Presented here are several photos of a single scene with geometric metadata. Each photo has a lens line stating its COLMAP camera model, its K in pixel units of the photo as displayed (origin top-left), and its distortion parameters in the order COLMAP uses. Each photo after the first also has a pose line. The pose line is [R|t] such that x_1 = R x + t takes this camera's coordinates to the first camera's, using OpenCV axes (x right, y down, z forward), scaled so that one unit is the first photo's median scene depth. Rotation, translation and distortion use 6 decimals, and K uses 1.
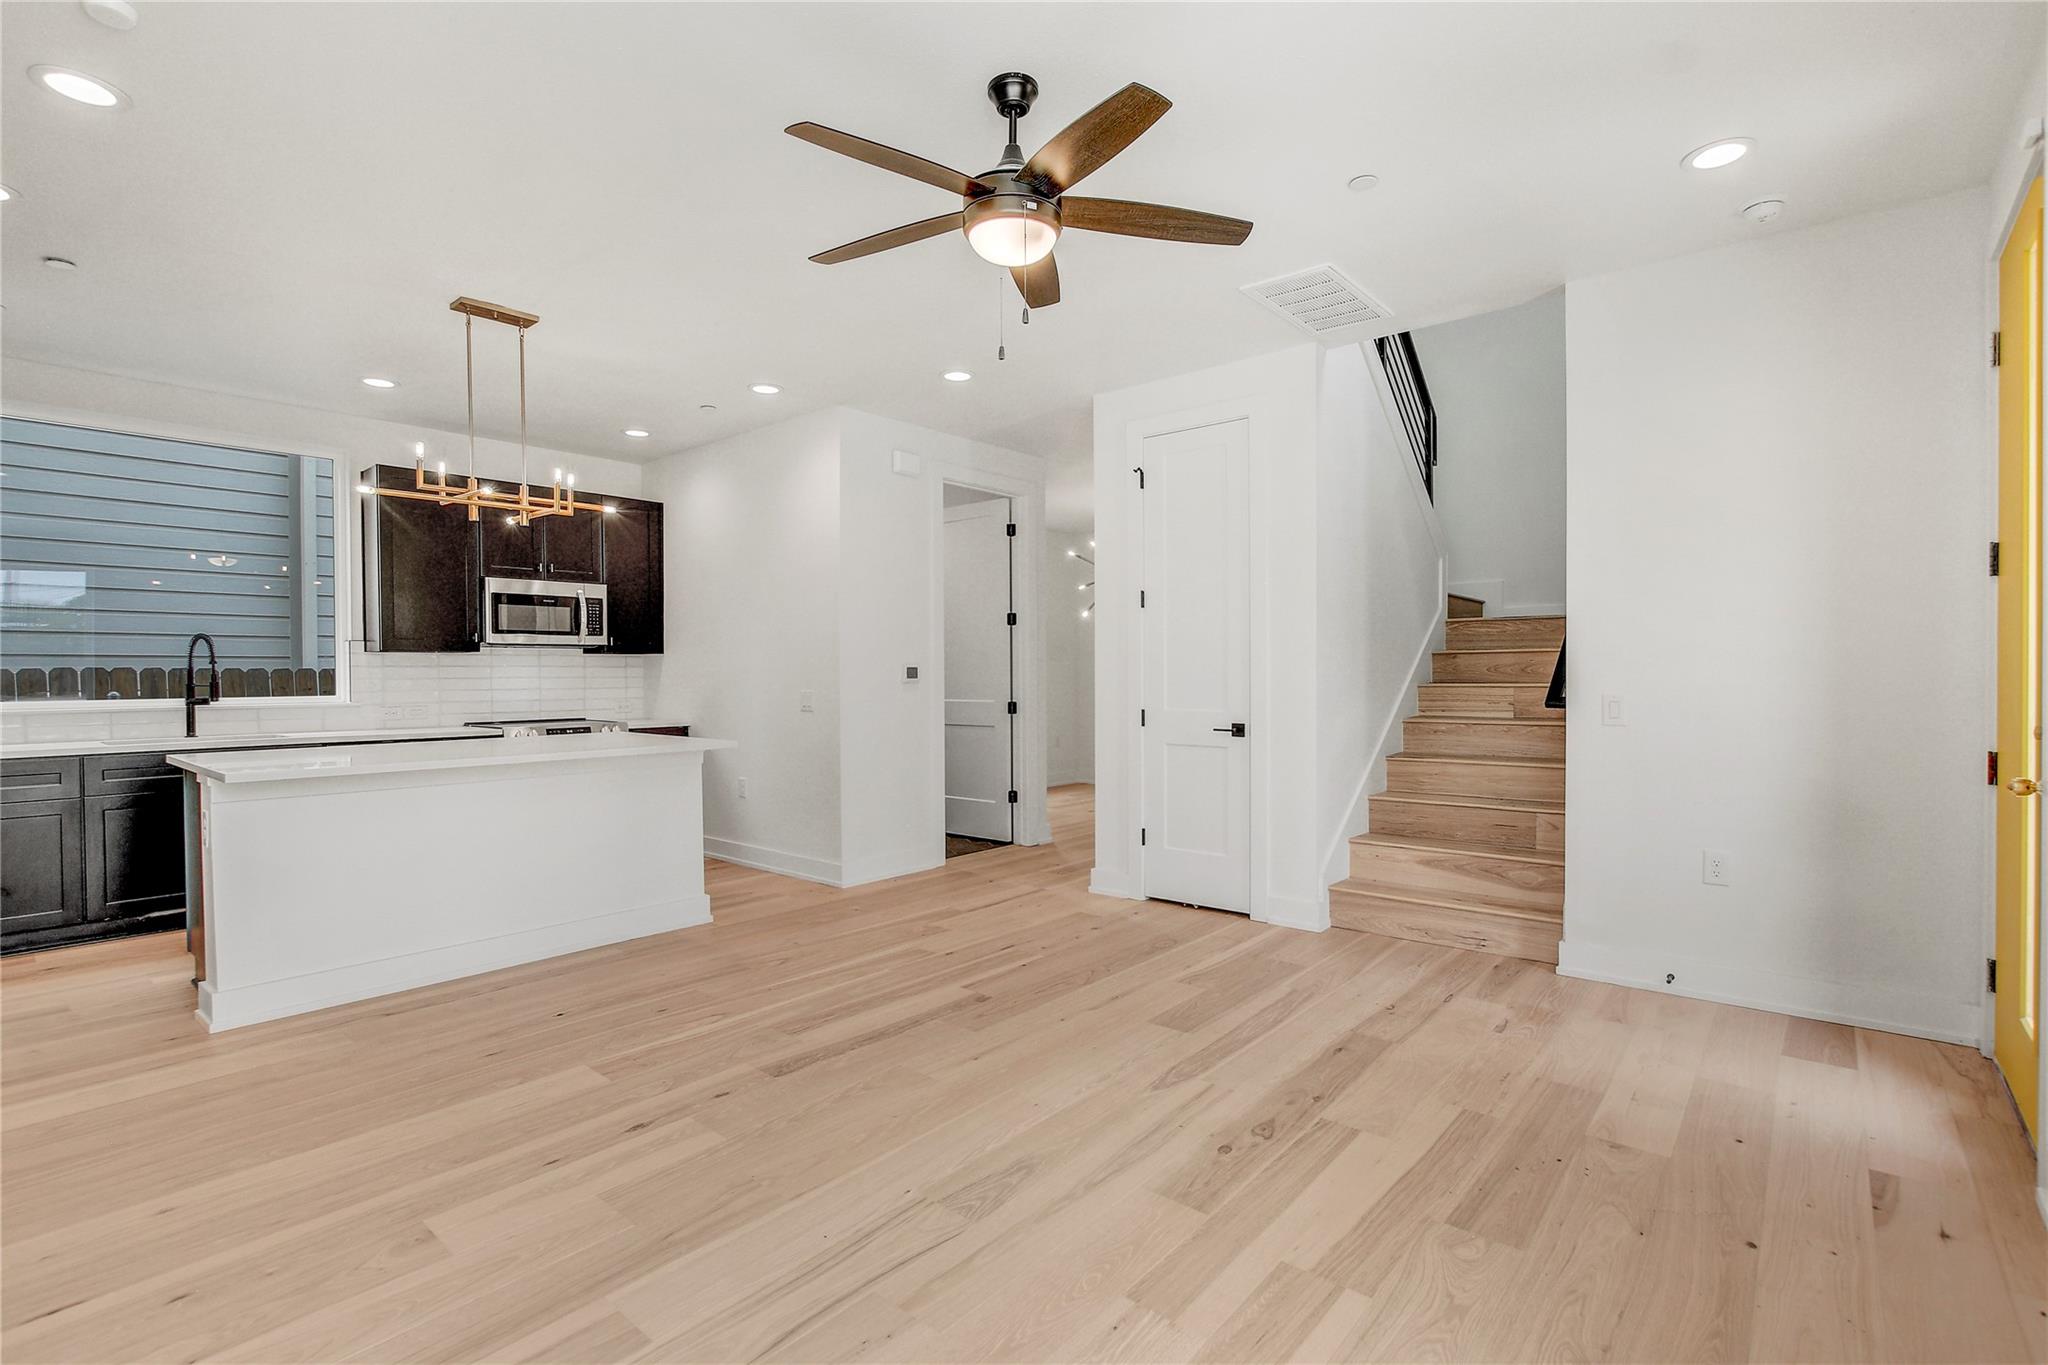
lens RADIAL K [[943.7, 0, 1023.6], [0, 943.7, 685.5], [0, 0, 1]] dist [-0.021888, 0.004145]
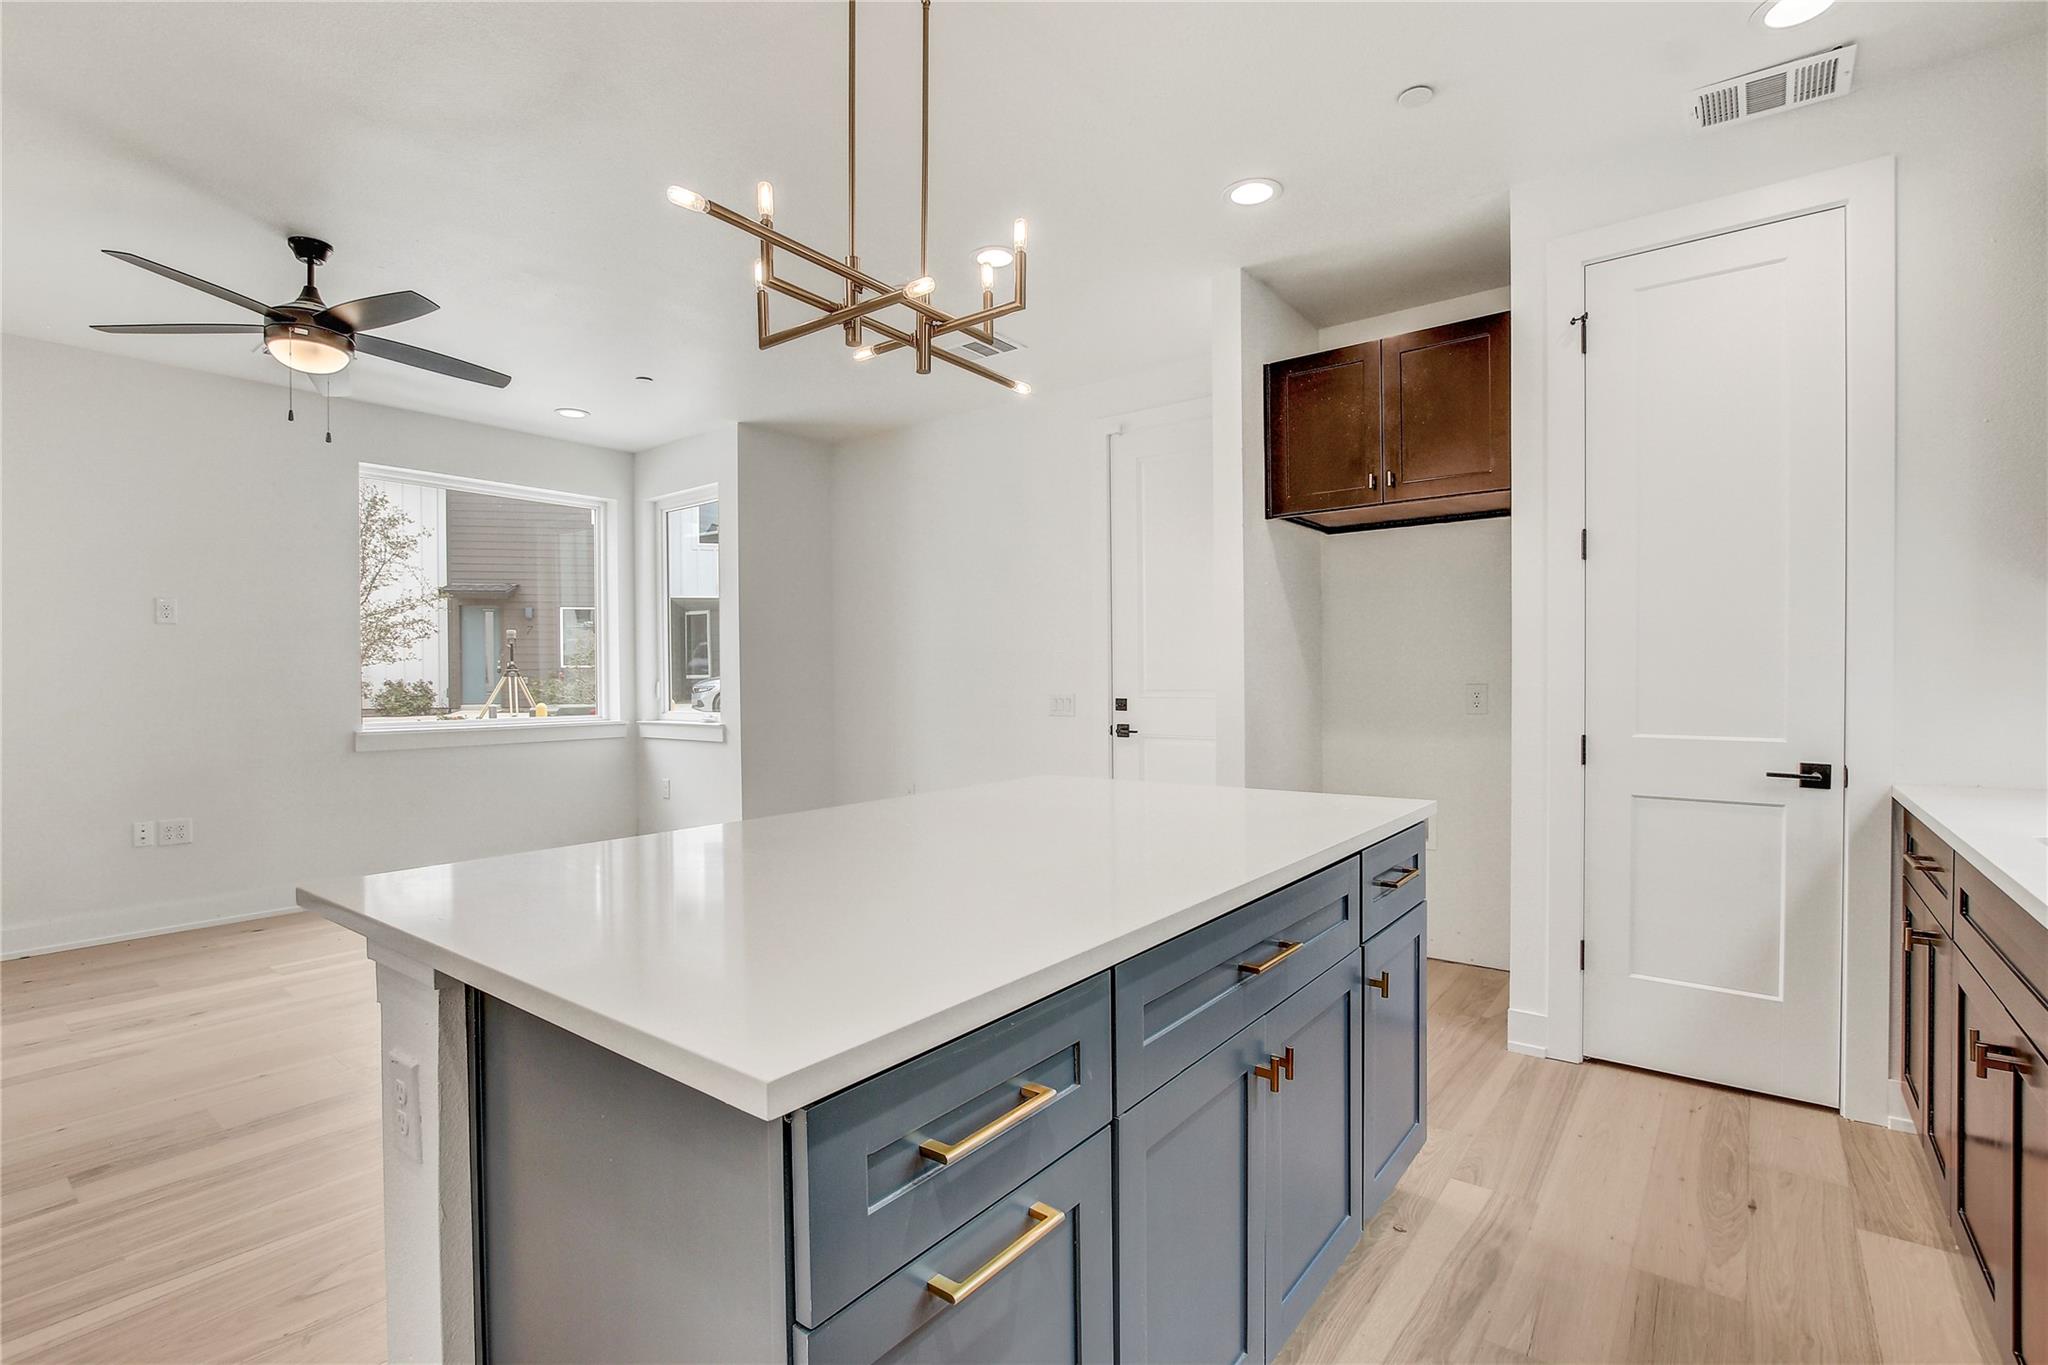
lens RADIAL K [[943.7, 0, 1021.0], [0, 943.7, 685.9], [0, 0, 1]] dist [-0.021888, 0.004145]
pose [[-0.999068, 0.014309, -0.040724, -0.534464], [0.013350, 0.999629, 0.023732, -0.012636], [0.041048, 0.023166, -0.998889, 1.322454]]
